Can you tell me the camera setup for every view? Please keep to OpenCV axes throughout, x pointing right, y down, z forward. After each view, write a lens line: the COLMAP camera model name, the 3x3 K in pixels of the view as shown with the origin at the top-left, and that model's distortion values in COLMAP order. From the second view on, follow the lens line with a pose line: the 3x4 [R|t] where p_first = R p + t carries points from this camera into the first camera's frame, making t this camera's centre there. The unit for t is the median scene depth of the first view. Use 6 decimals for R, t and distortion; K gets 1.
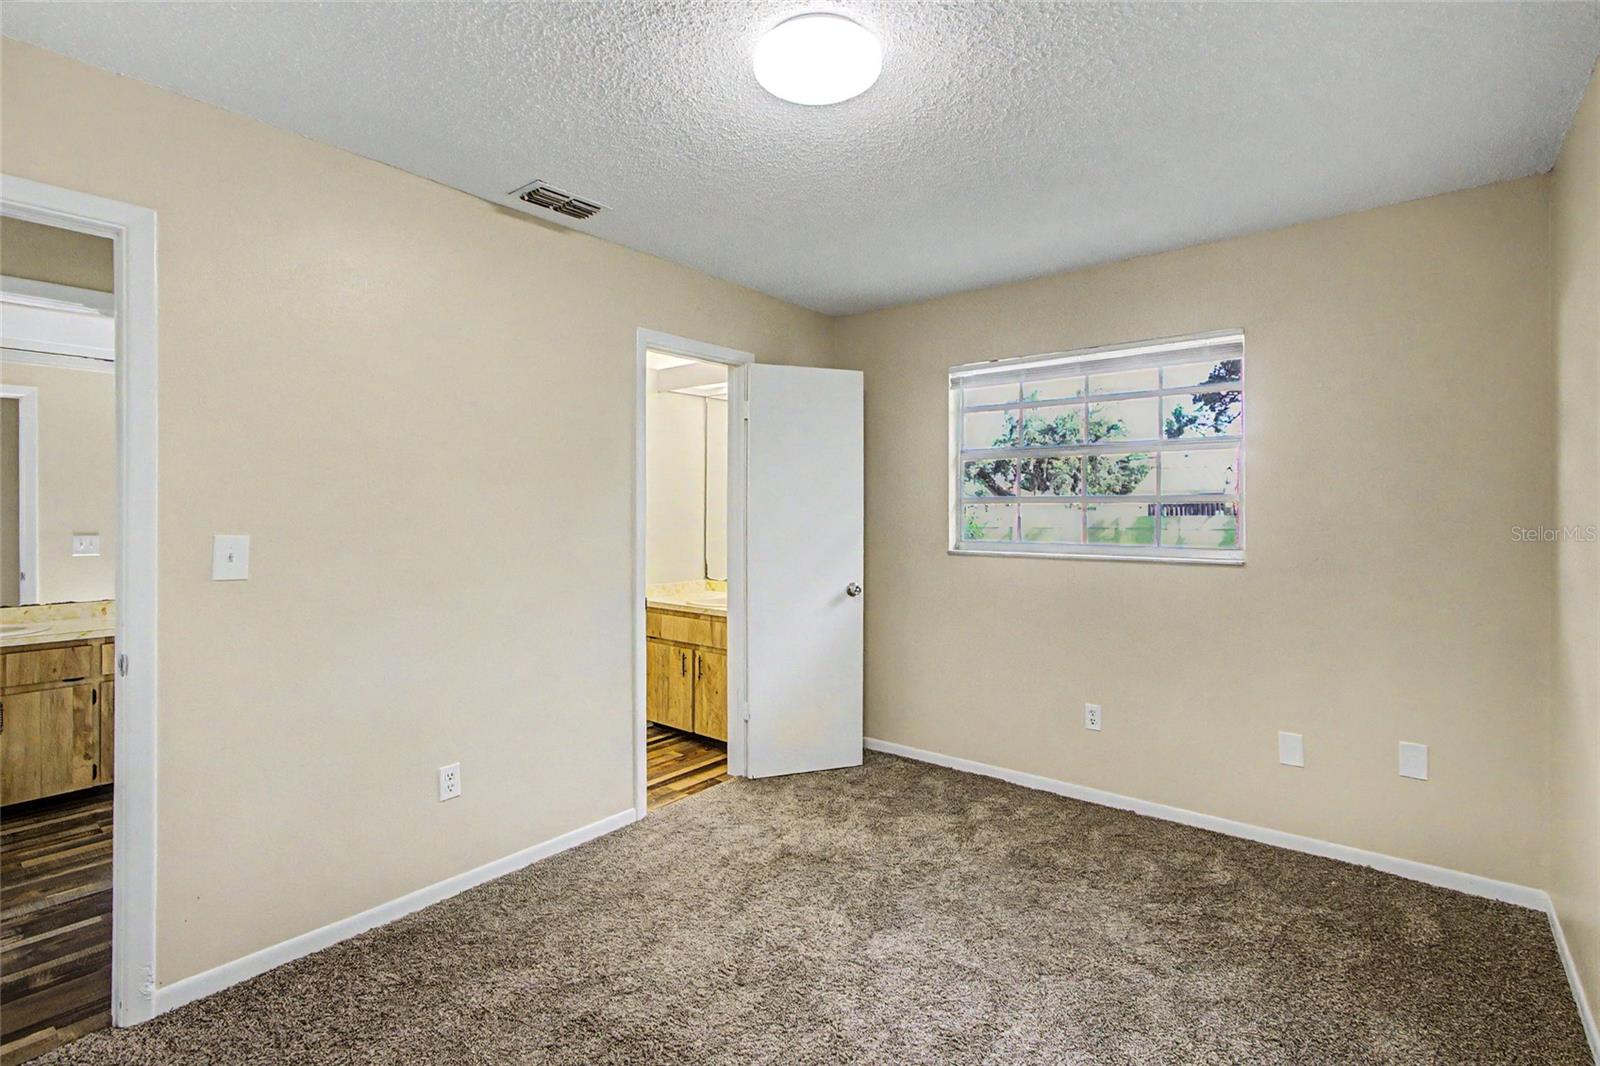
lens RADIAL K [[751.0, 0, 802.5], [0, 751.0, 507.6], [0, 0, 1]] dist [-0.001145, 0.000417]
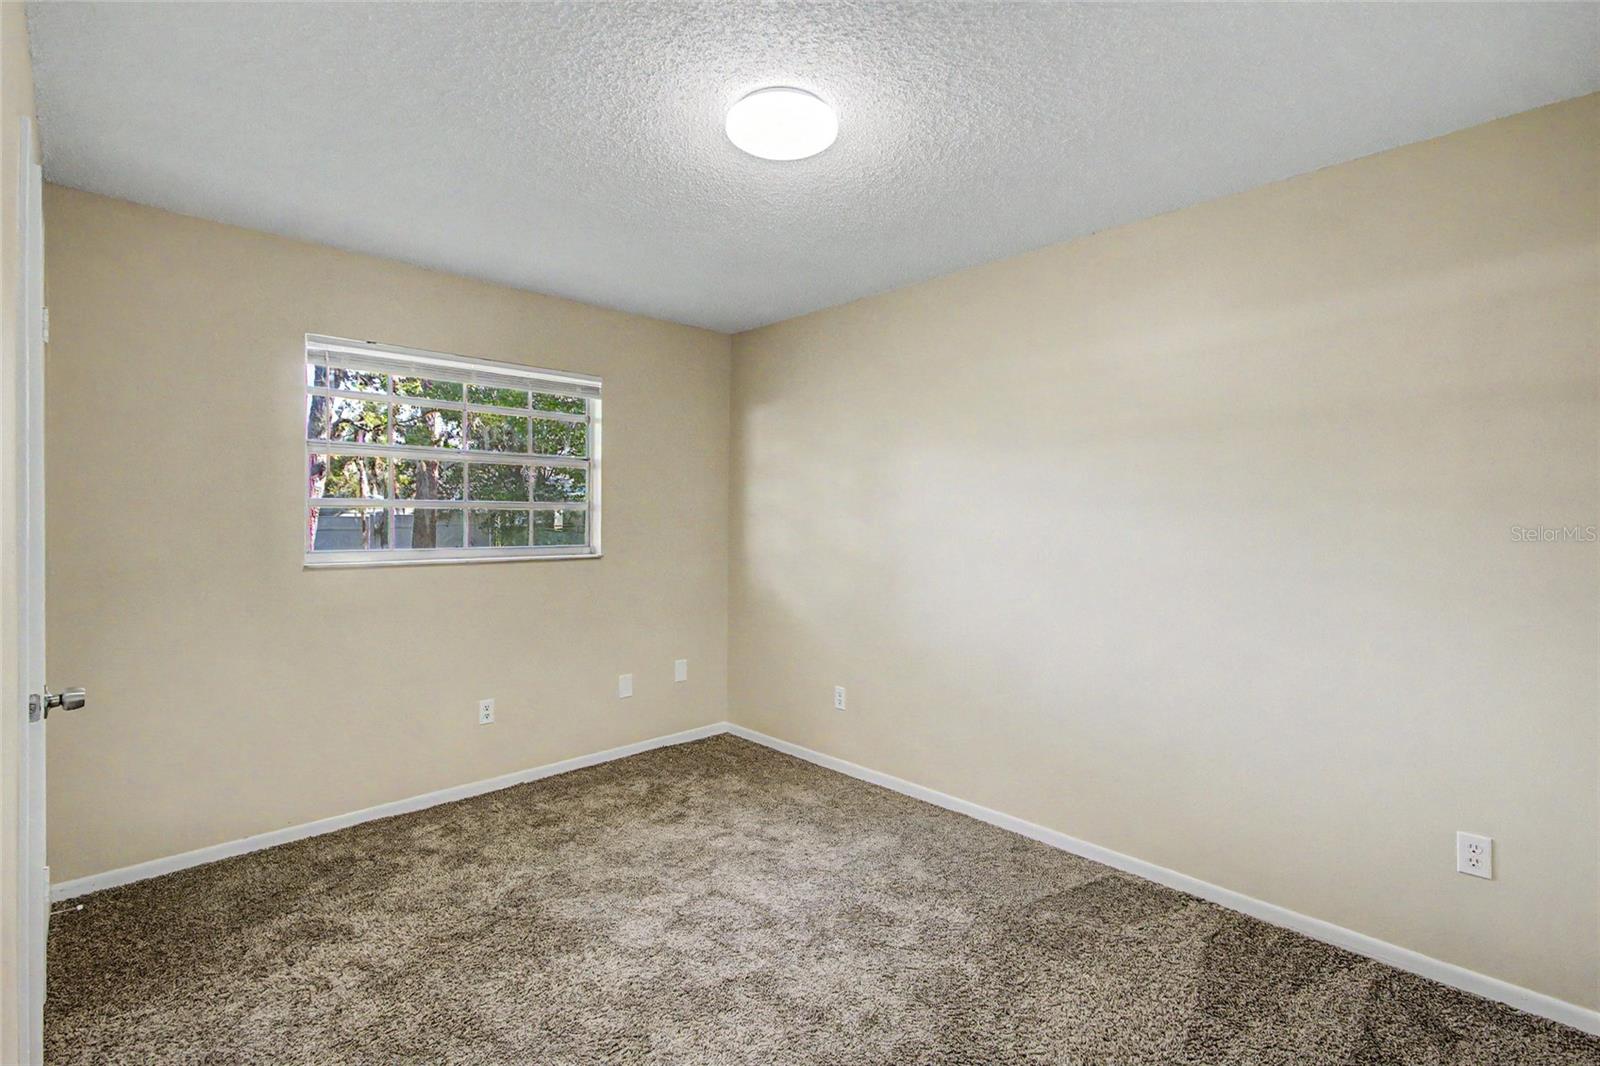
lens RADIAL K [[729.5, 0, 800.0], [0, 729.5, 533.0], [0, 0, 1]] dist [0.000428, 0.000405]
pose [[0.118099, -0.021069, 0.992778, -0.624737], [-0.007506, 0.999727, 0.022110, 0.001998], [-0.992973, -0.010063, 0.117909, 0.485170]]
